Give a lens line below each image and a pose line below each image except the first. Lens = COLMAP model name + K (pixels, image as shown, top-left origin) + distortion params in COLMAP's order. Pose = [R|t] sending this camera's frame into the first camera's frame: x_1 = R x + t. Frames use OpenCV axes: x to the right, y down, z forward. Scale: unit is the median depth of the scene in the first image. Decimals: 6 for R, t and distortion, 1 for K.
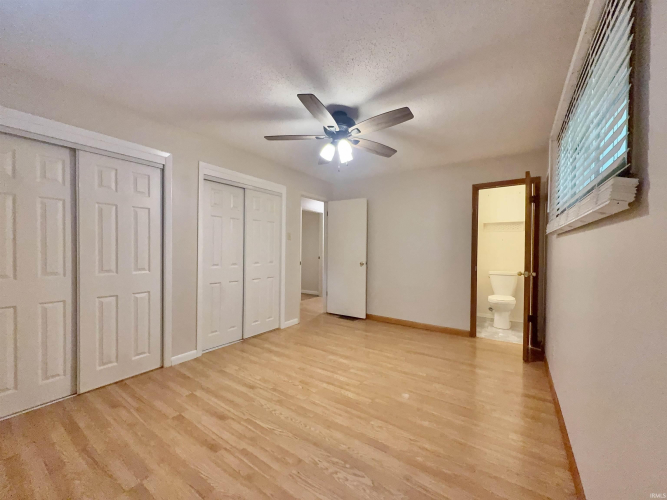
lens RADIAL K [[265.0, 0, 331.3], [0, 265.0, 251.0], [0, 0, 1]] dist [0.000204, 0.000055]
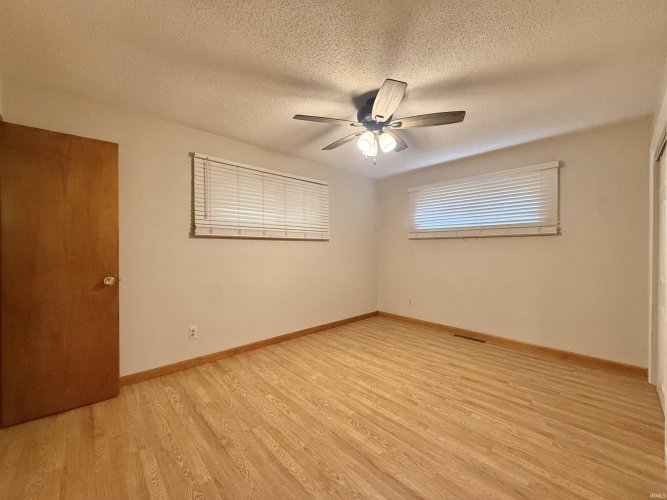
lens RADIAL K [[265.0, 0, 331.3], [0, 265.0, 251.0], [0, 0, 1]] dist [0.000204, 0.000055]
pose [[-0.976475, -0.012420, 0.215273, -0.029630], [-0.008110, 0.999749, 0.020889, -0.021197], [-0.215478, 0.018652, -0.976330, 2.180520]]
